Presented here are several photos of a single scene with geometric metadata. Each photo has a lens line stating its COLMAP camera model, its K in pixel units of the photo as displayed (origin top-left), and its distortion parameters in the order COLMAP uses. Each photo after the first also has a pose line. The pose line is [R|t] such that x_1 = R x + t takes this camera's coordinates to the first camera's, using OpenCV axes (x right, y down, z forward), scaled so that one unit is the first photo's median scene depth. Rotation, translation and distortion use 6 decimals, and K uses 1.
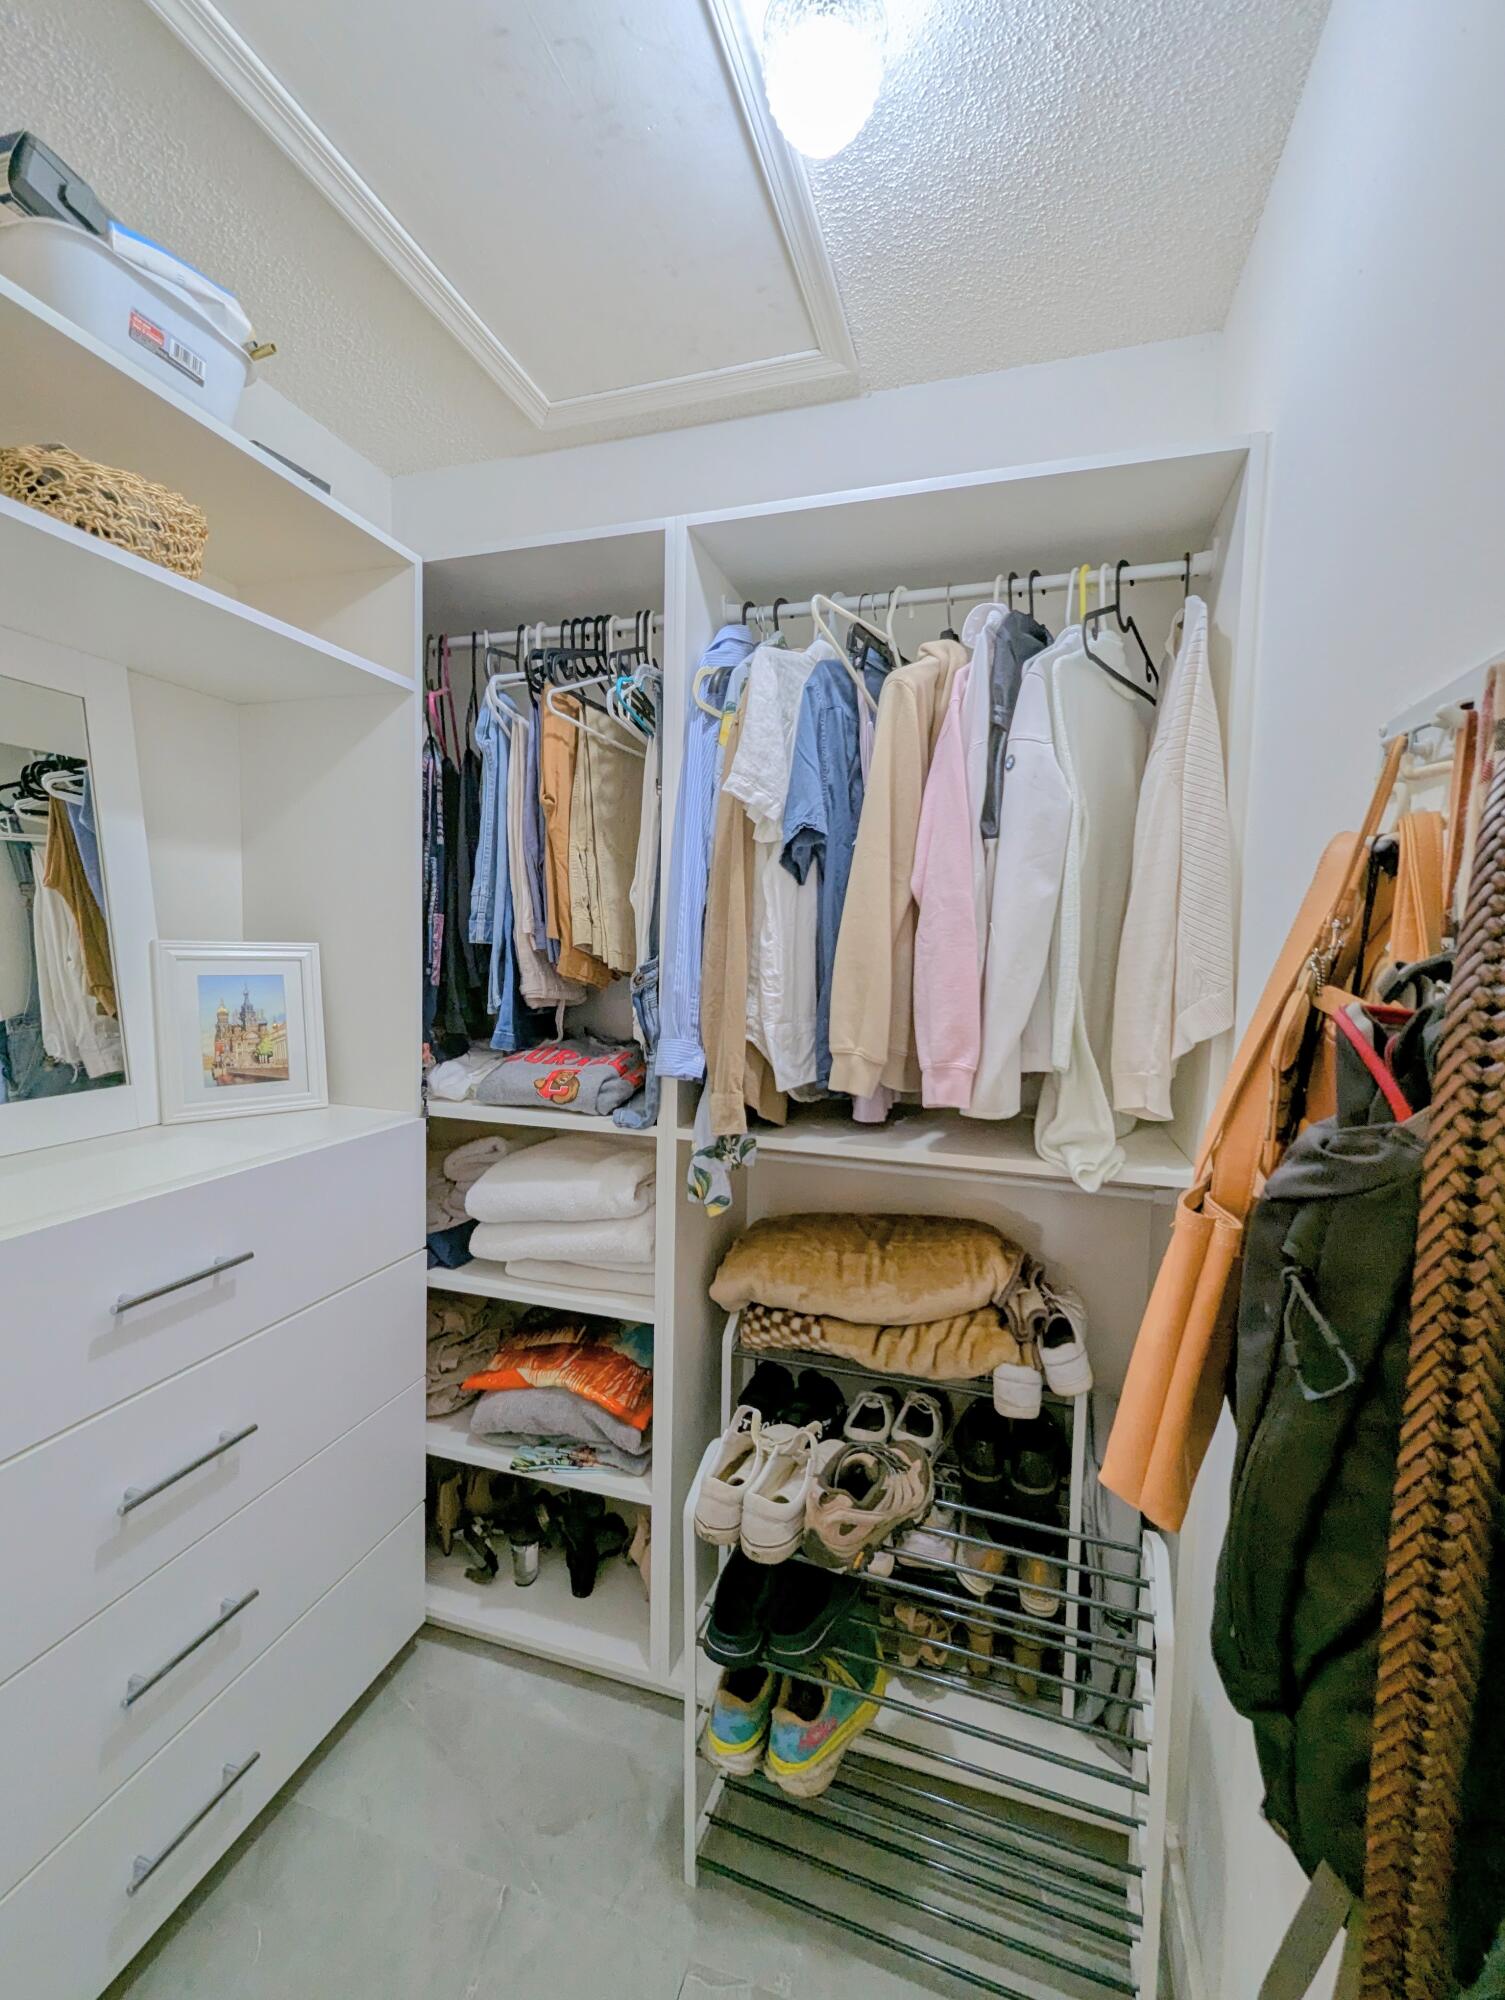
lens RADIAL K [[838.8, 0, 747.6], [0, 838.8, 998.1], [0, 0, 1]] dist [-0.001789, 0.000320]
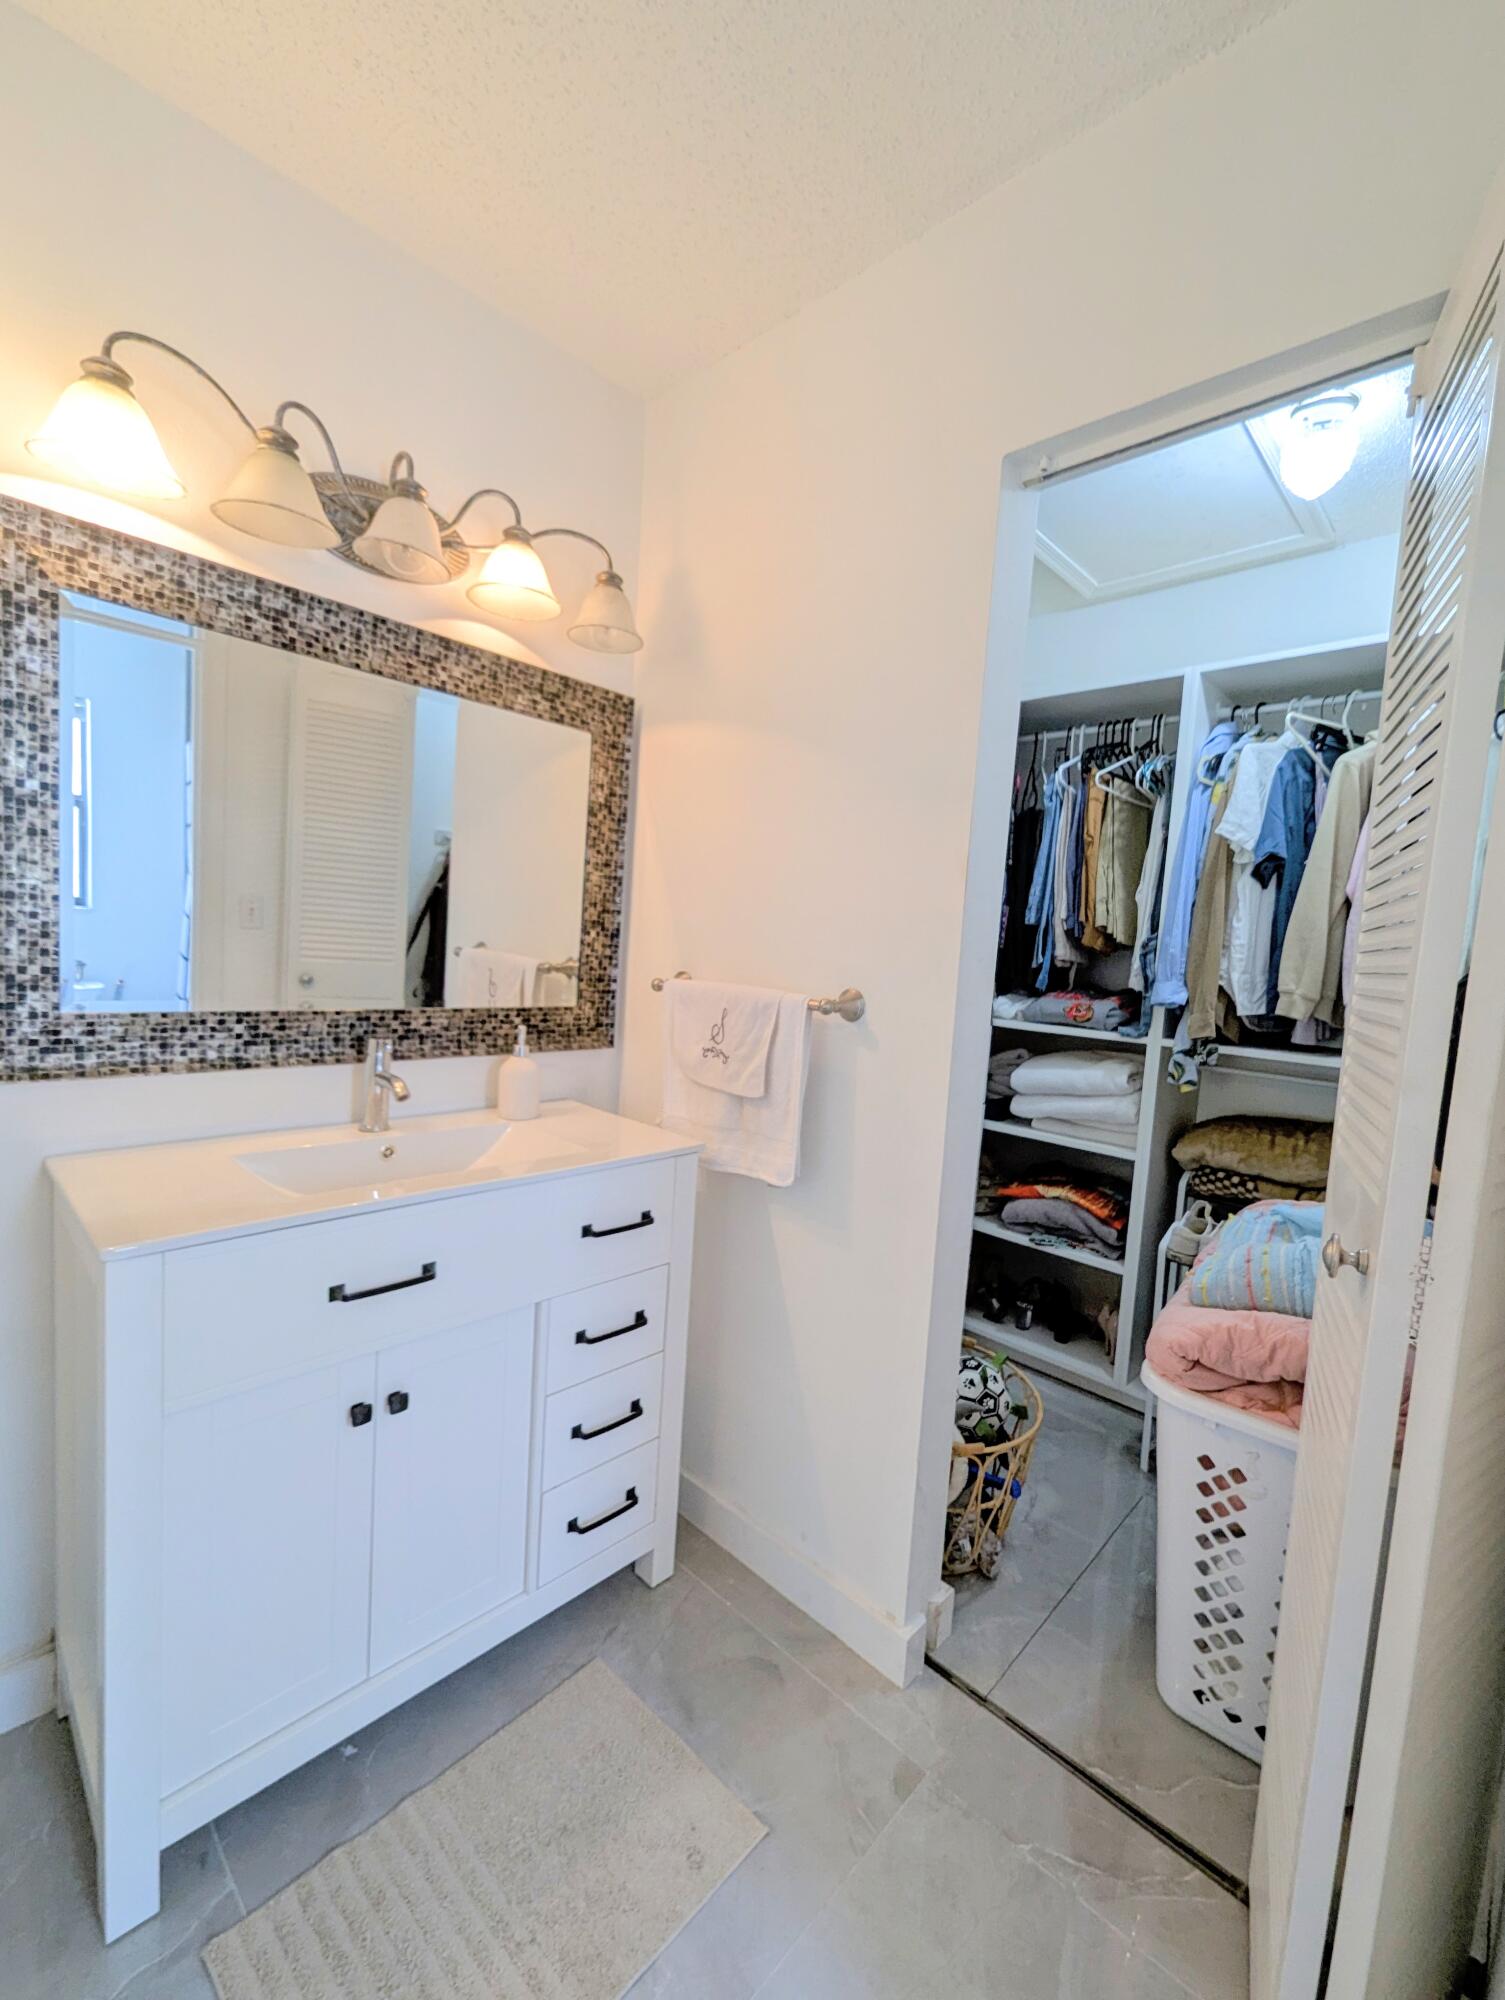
lens RADIAL K [[838.8, 0, 741.0], [0, 838.8, 1011.2], [0, 0, 1]] dist [-0.001789, 0.000320]
pose [[0.893974, 0.068167, -0.442903, -0.093933], [-0.066550, 0.997598, 0.019214, 0.119715], [0.443149, 0.012298, 0.896364, -0.785571]]
